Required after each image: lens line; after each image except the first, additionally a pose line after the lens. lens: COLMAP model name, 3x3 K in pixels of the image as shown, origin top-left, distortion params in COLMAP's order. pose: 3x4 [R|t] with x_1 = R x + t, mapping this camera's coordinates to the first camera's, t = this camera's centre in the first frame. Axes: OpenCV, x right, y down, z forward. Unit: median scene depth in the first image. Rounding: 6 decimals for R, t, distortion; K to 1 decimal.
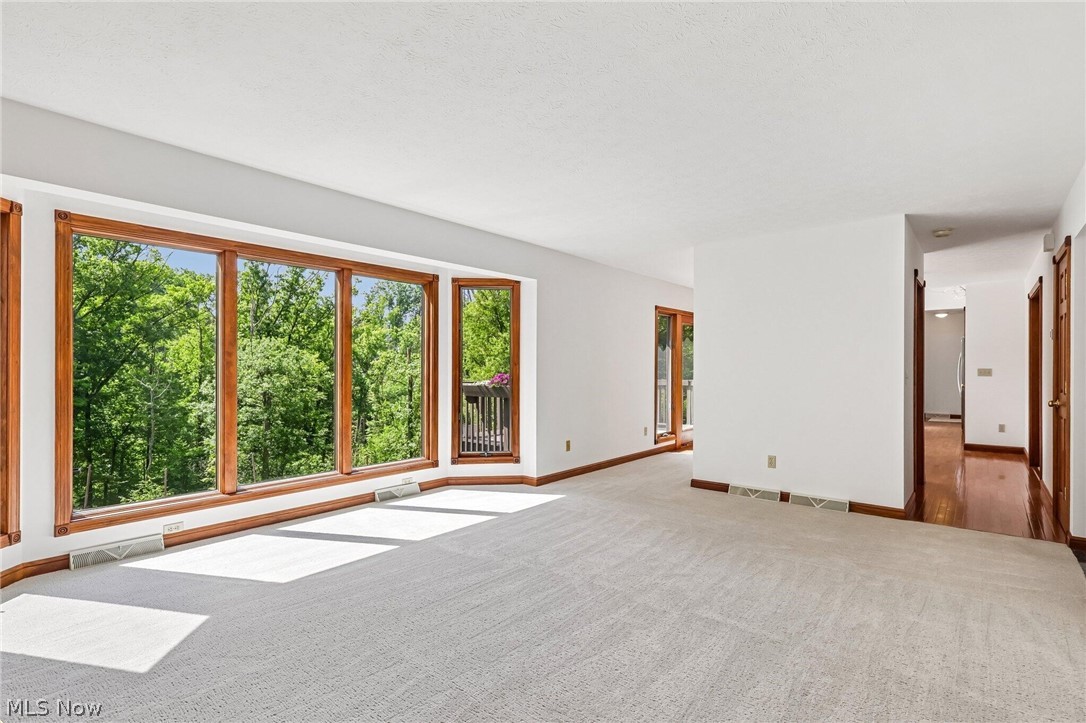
lens RADIAL K [[520.6, 0, 546.4], [0, 520.6, 368.0], [0, 0, 1]] dist [0.002361, 0.000545]
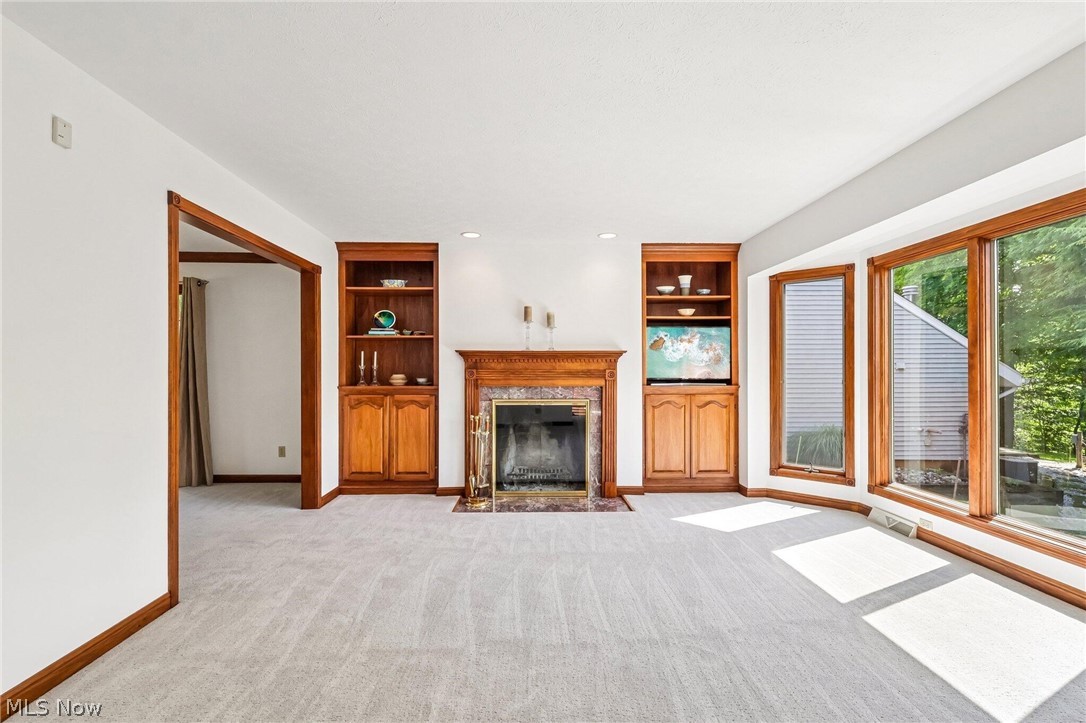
lens RADIAL K [[520.6, 0, 544.4], [0, 520.6, 368.1], [0, 0, 1]] dist [0.002361, 0.000545]
pose [[-0.759376, -0.015074, -0.650477, 0.056133], [-0.006753, 0.999860, -0.015287, 0.001619], [0.650617, -0.007216, -0.759372, 0.132891]]
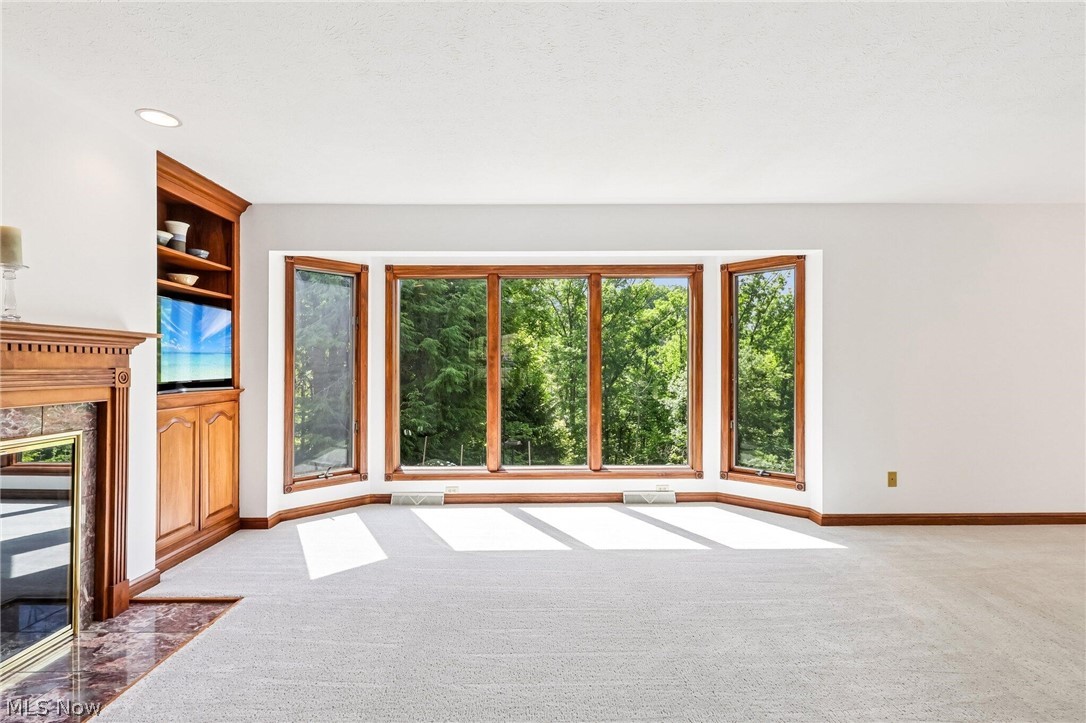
lens RADIAL K [[520.6, 0, 551.4], [0, 520.6, 360.6], [0, 0, 1]] dist [0.002361, 0.000545]
pose [[0.650294, -0.015100, -0.759532, 0.046478], [0.004597, 0.999862, -0.015942, 0.000110], [0.759668, 0.006875, 0.650274, 0.033881]]
